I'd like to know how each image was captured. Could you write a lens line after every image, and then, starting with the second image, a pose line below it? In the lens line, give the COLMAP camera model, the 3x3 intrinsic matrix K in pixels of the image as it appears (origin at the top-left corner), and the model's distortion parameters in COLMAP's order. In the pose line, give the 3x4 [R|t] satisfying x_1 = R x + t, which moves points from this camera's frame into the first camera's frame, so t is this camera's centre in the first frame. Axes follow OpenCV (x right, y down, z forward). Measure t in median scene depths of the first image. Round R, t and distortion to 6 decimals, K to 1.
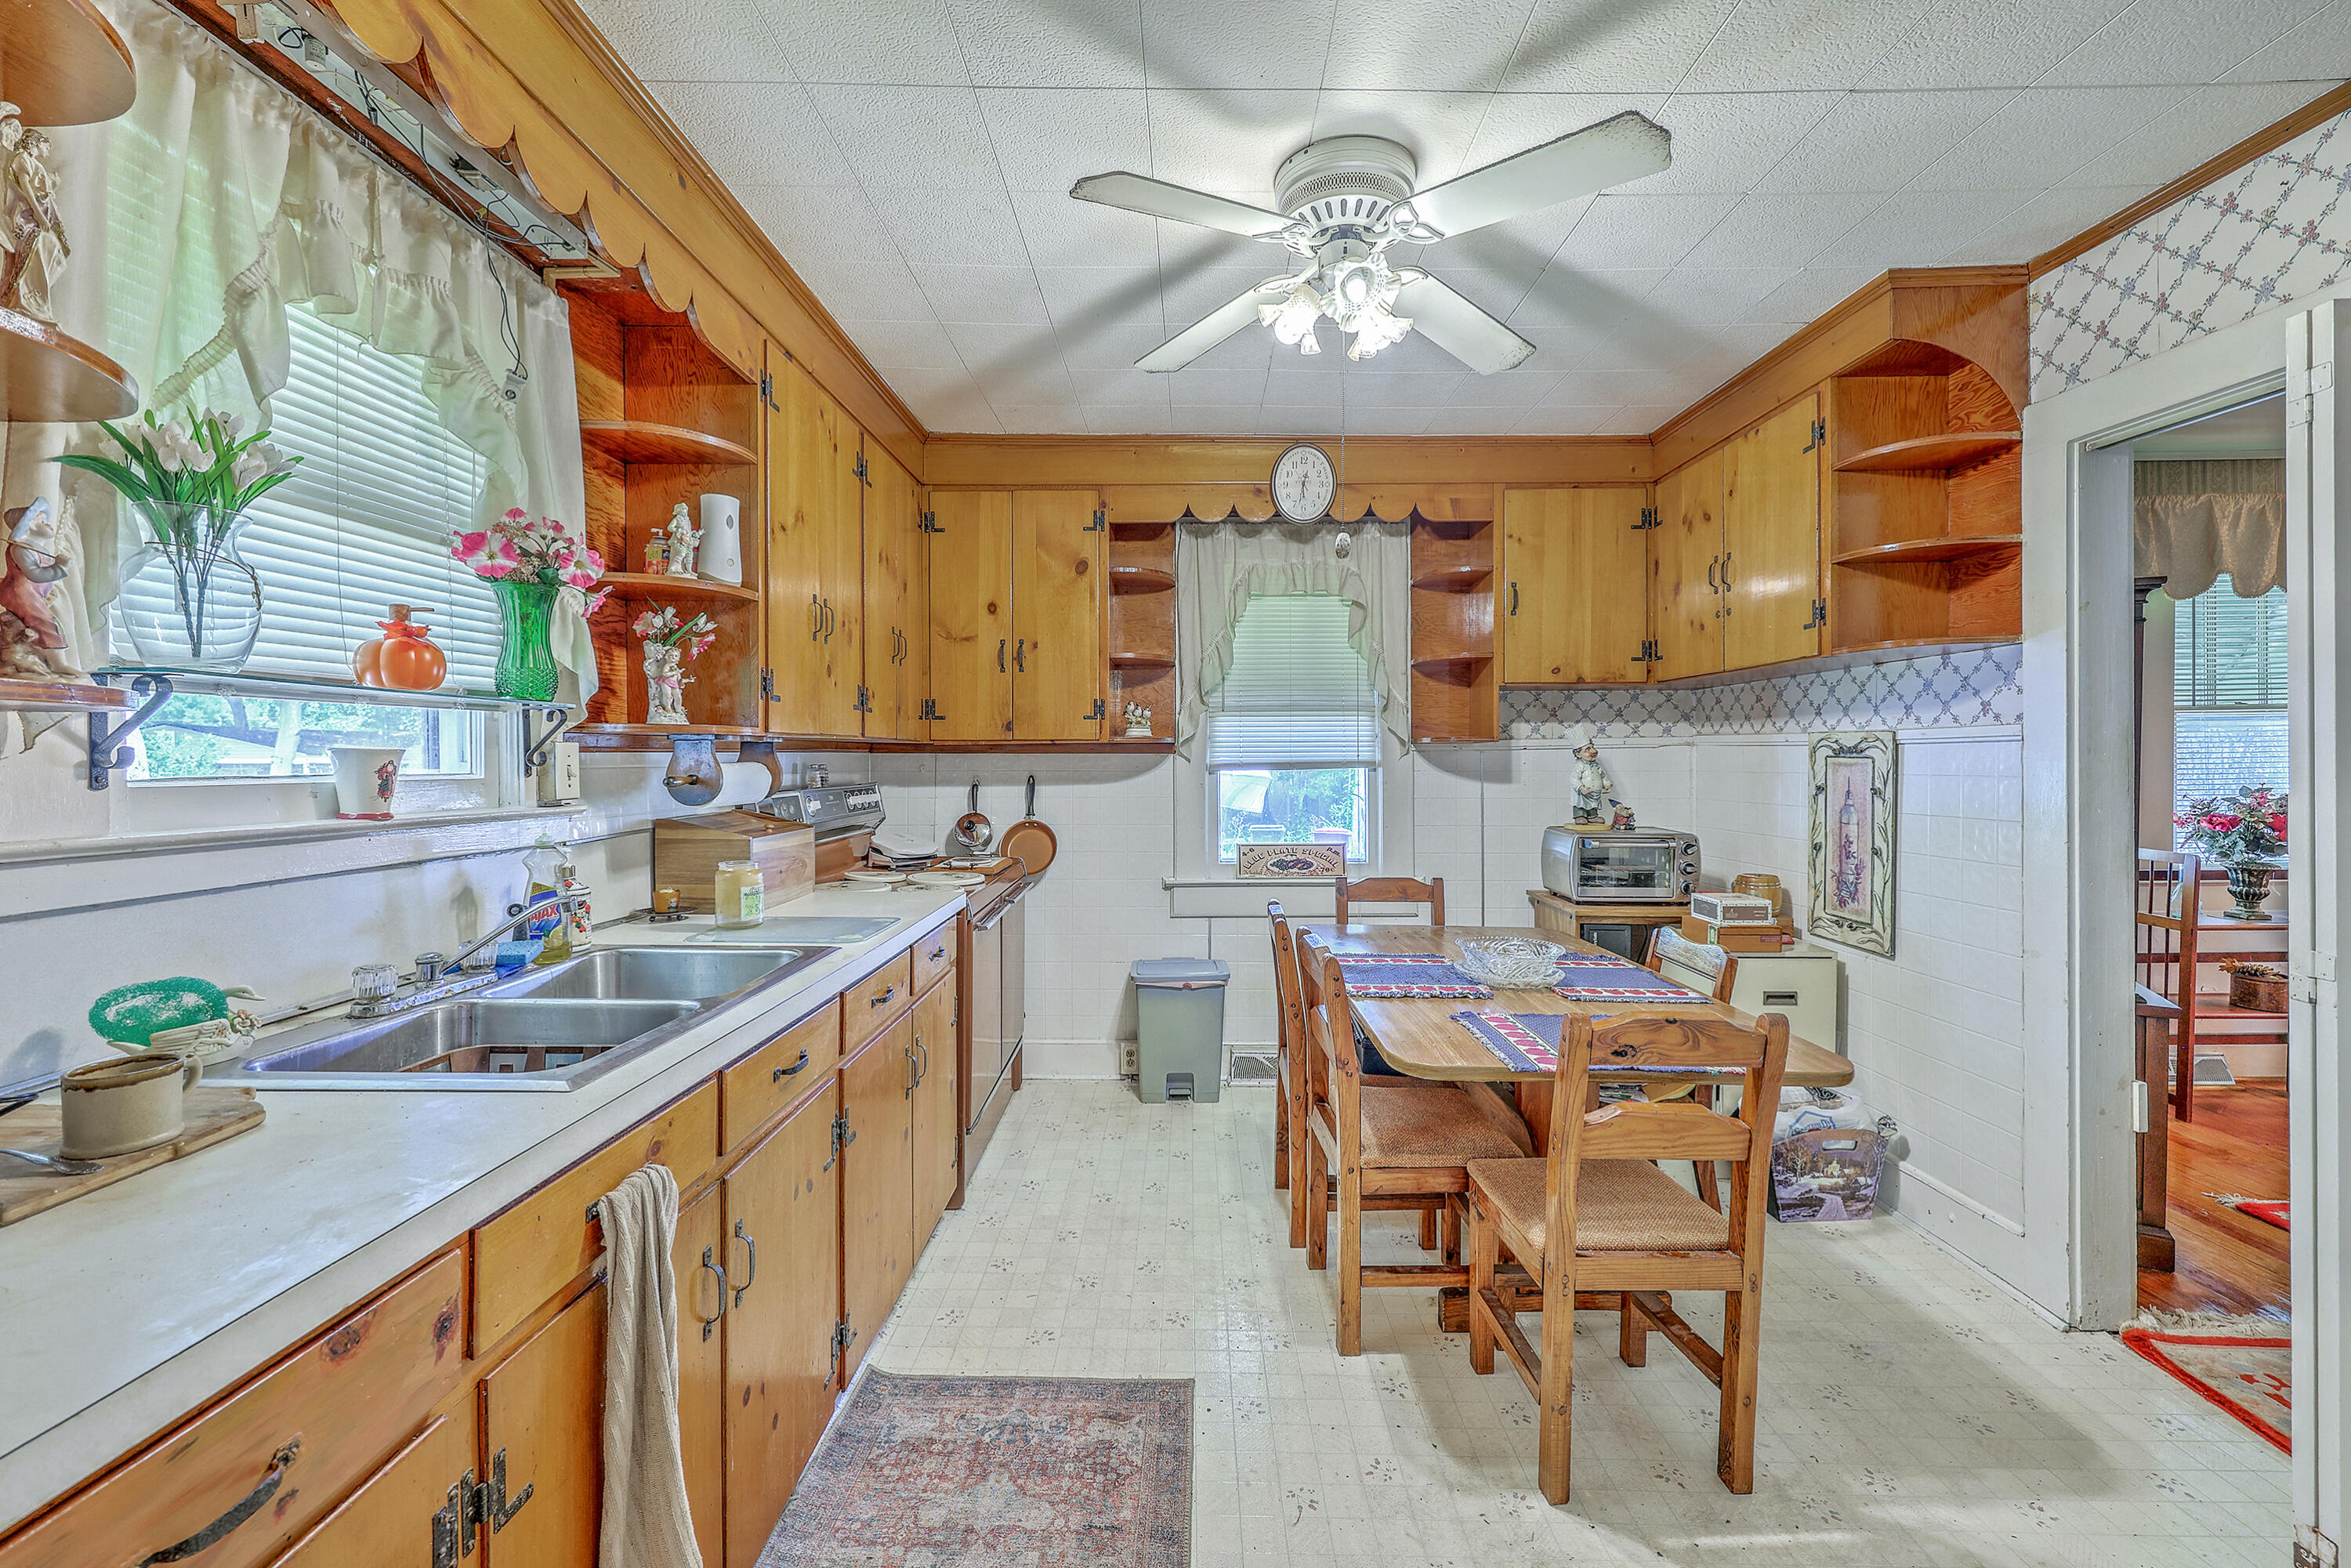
lens RADIAL K [[943.0, 0, 1189.3], [0, 943.0, 766.7], [0, 0, 1]] dist [0.001787, 0.000441]
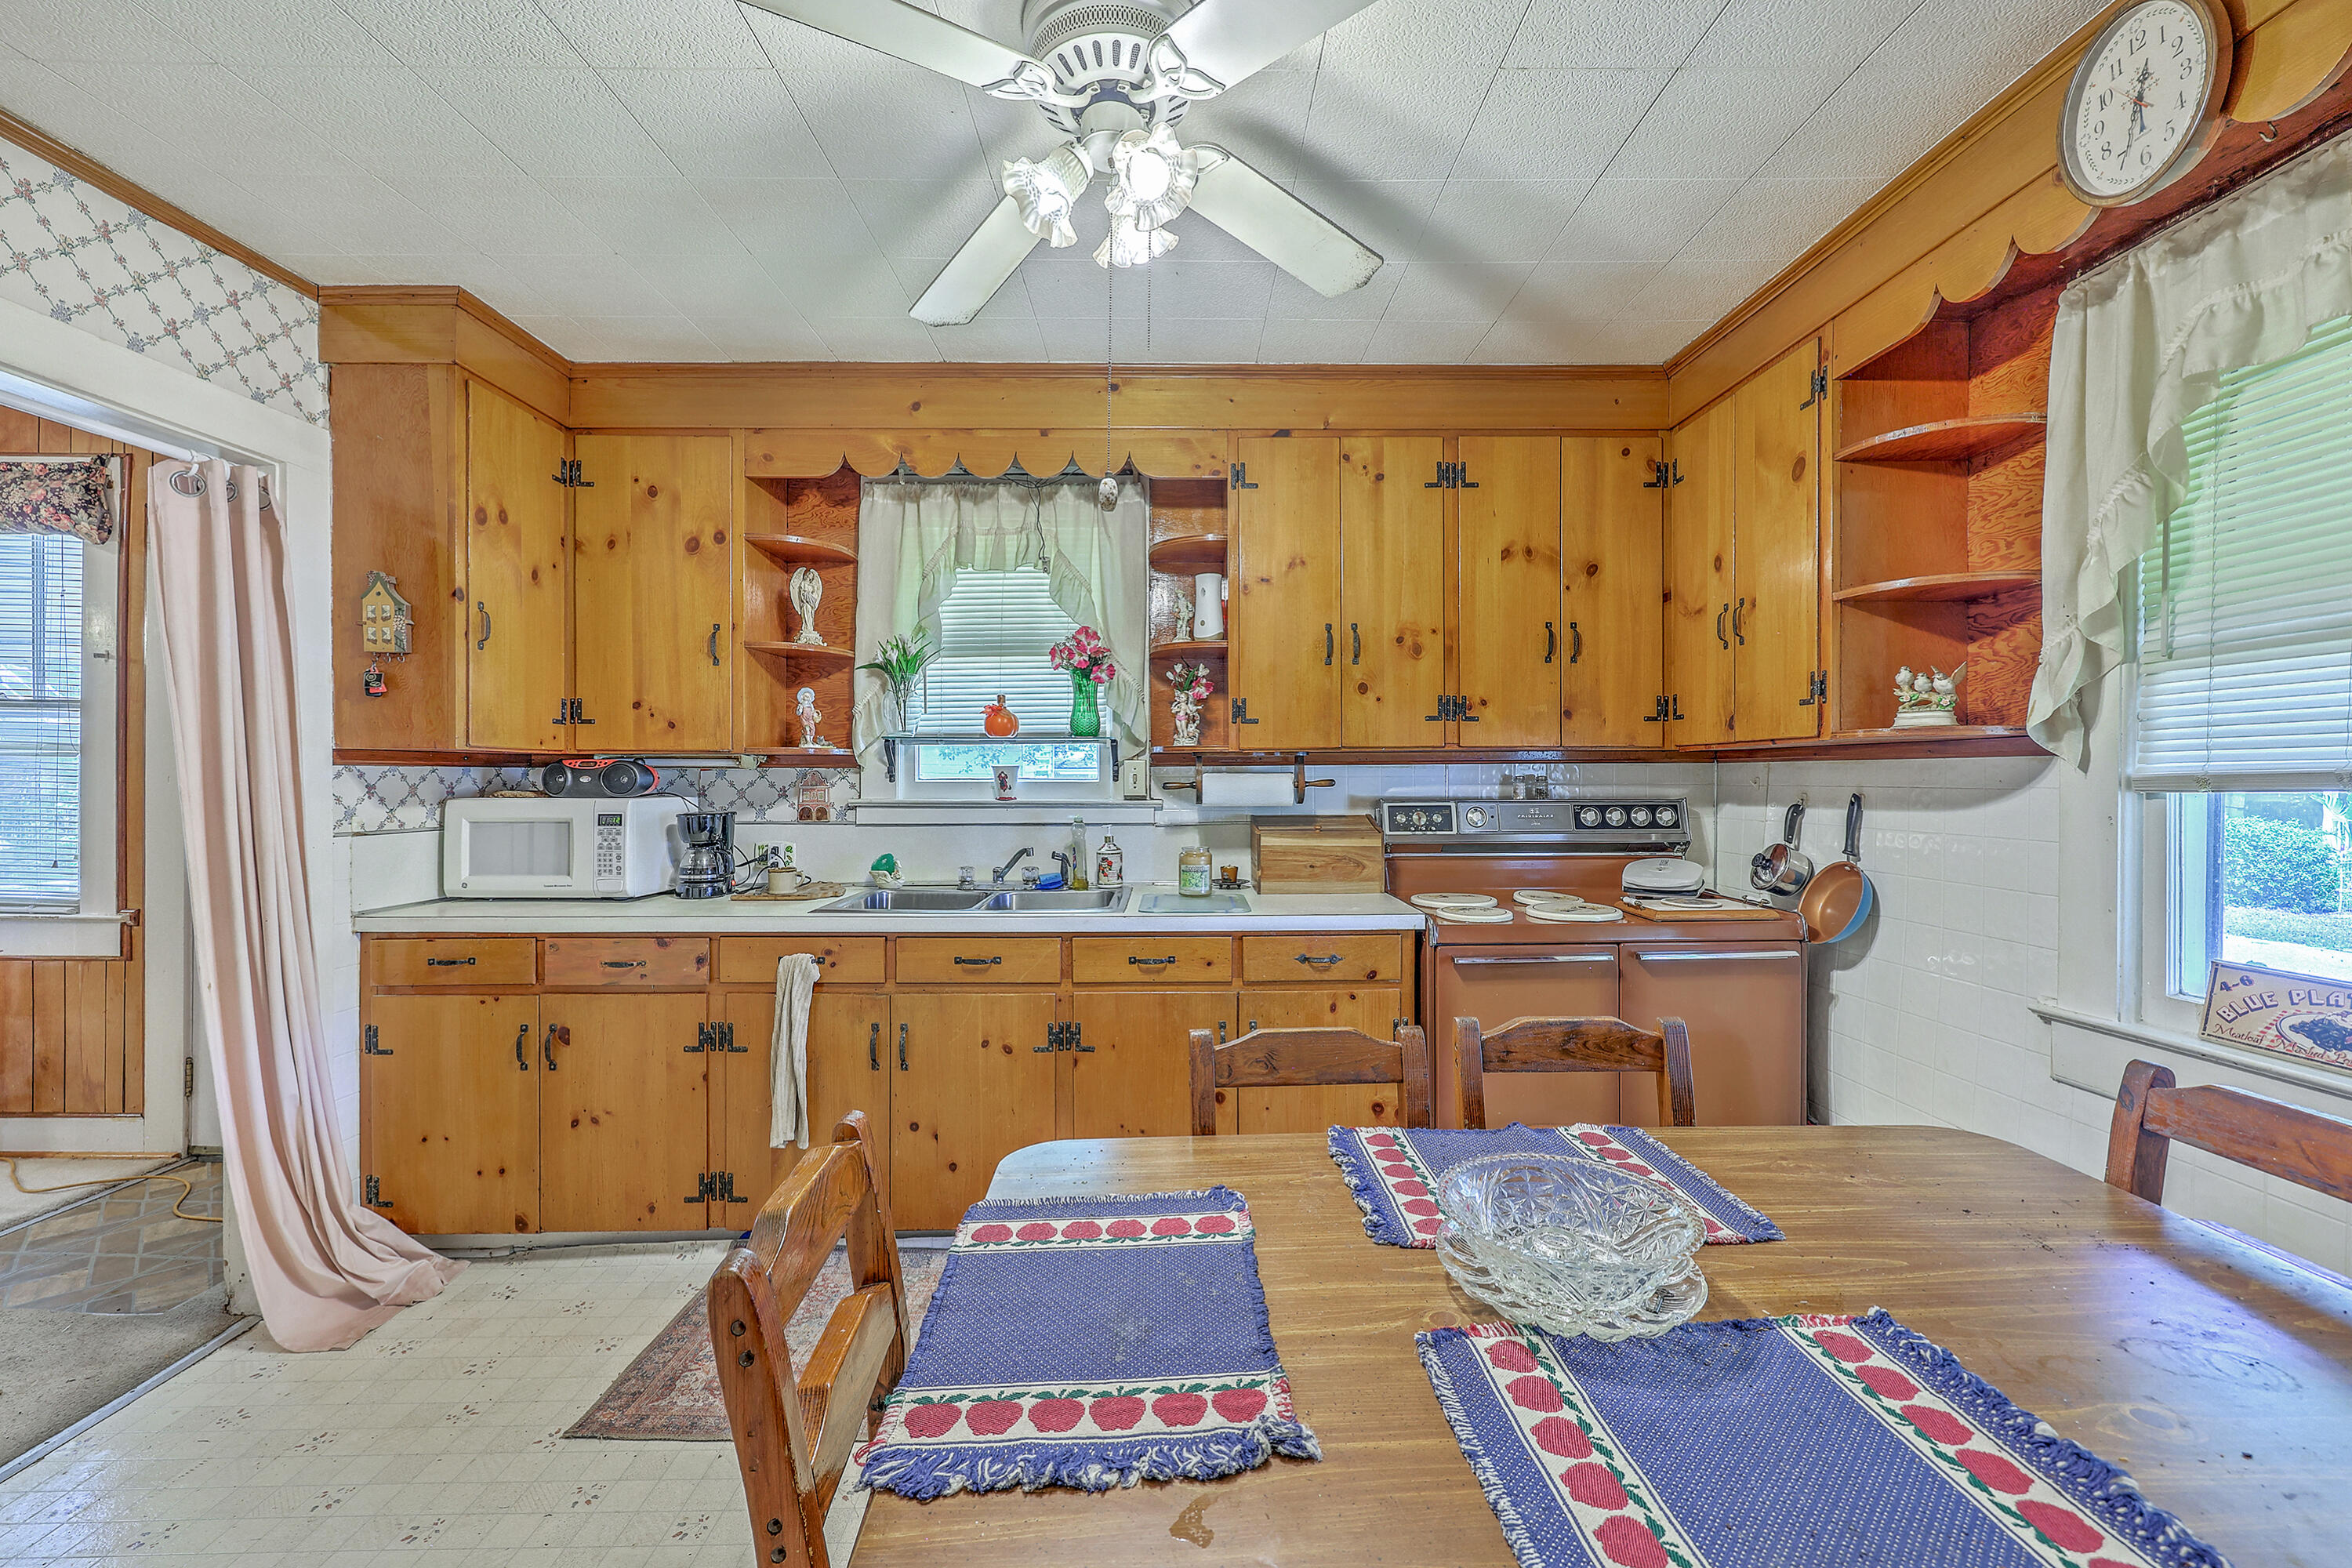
lens RADIAL K [[943.4, 0, 1196.9], [0, 943.4, 787.2], [0, 0, 1]] dist [0.001787, 0.000441]
pose [[0.036987, 0.013423, -0.999226, 0.514440], [-0.007630, 0.999884, 0.013150, -0.000134], [0.999287, 0.007138, 0.037085, 0.567984]]
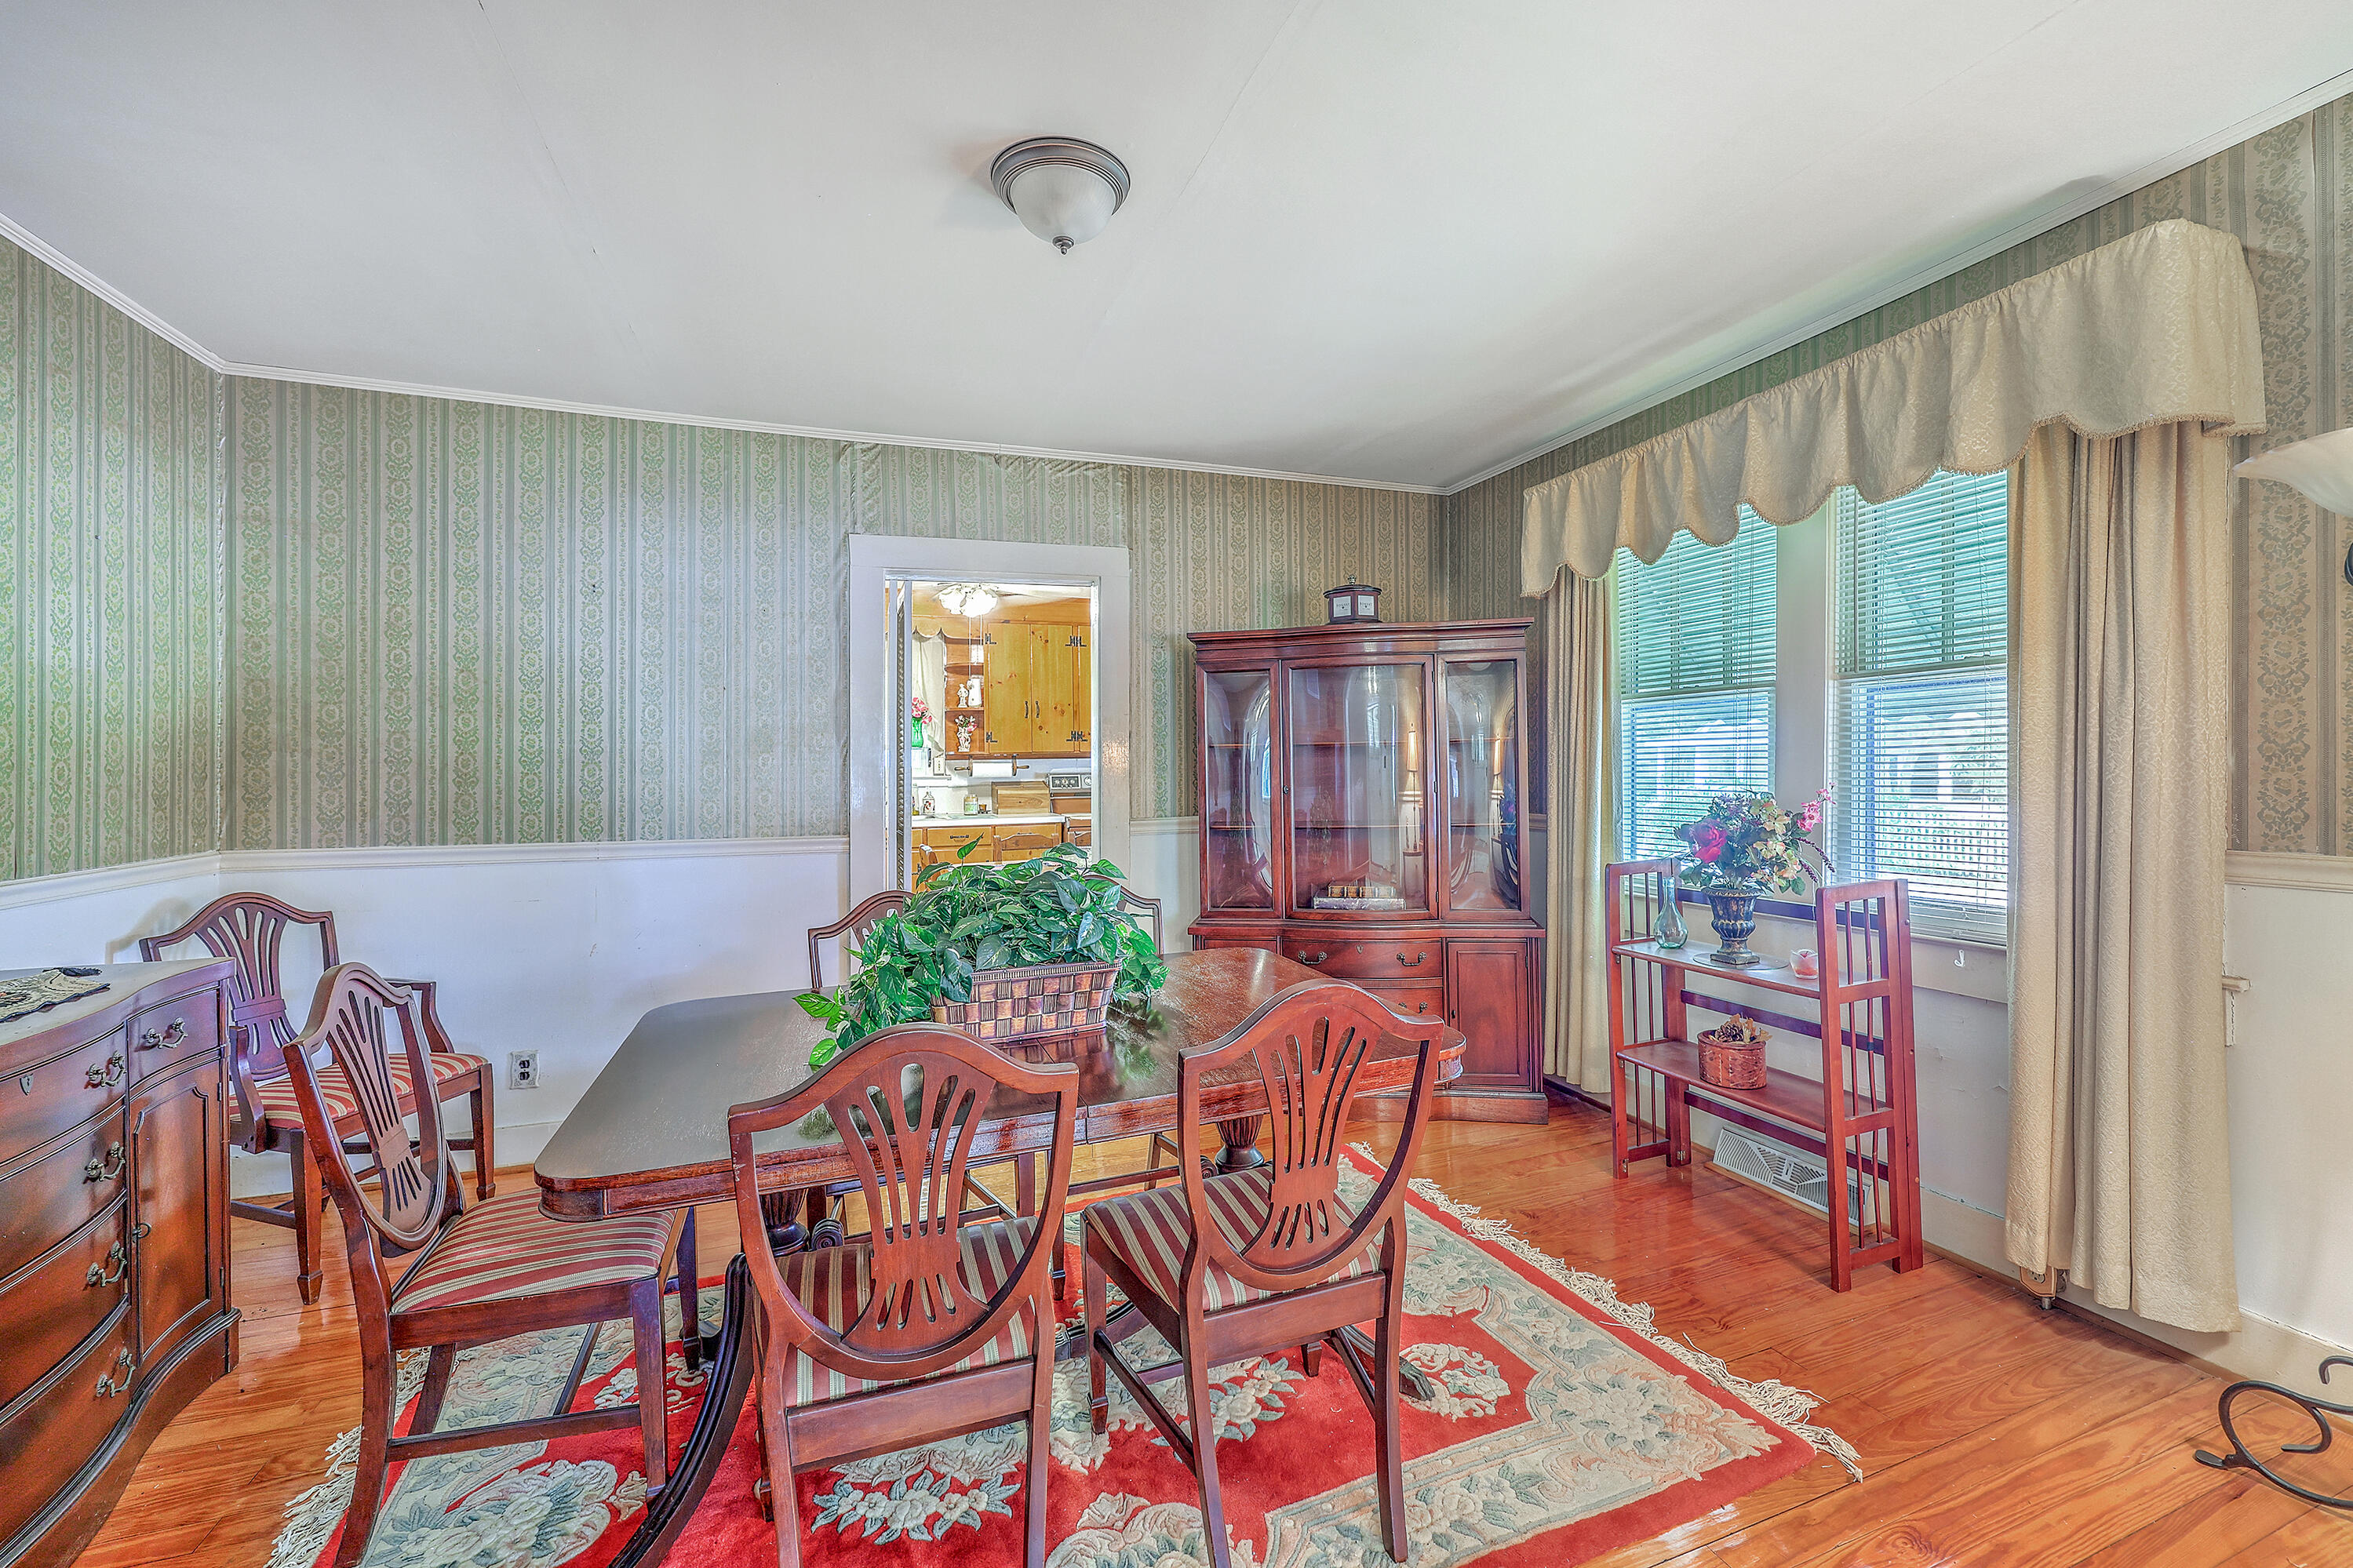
lens RADIAL K [[943.7, 0, 1176.7], [0, 943.7, 774.4], [0, 0, 1]] dist [0.001787, 0.000441]
pose [[0.343751, 0.007671, -0.939029, 1.645427], [-0.001946, 0.999970, 0.007456, 0.006452], [0.939059, -0.000736, 0.343756, 0.332009]]
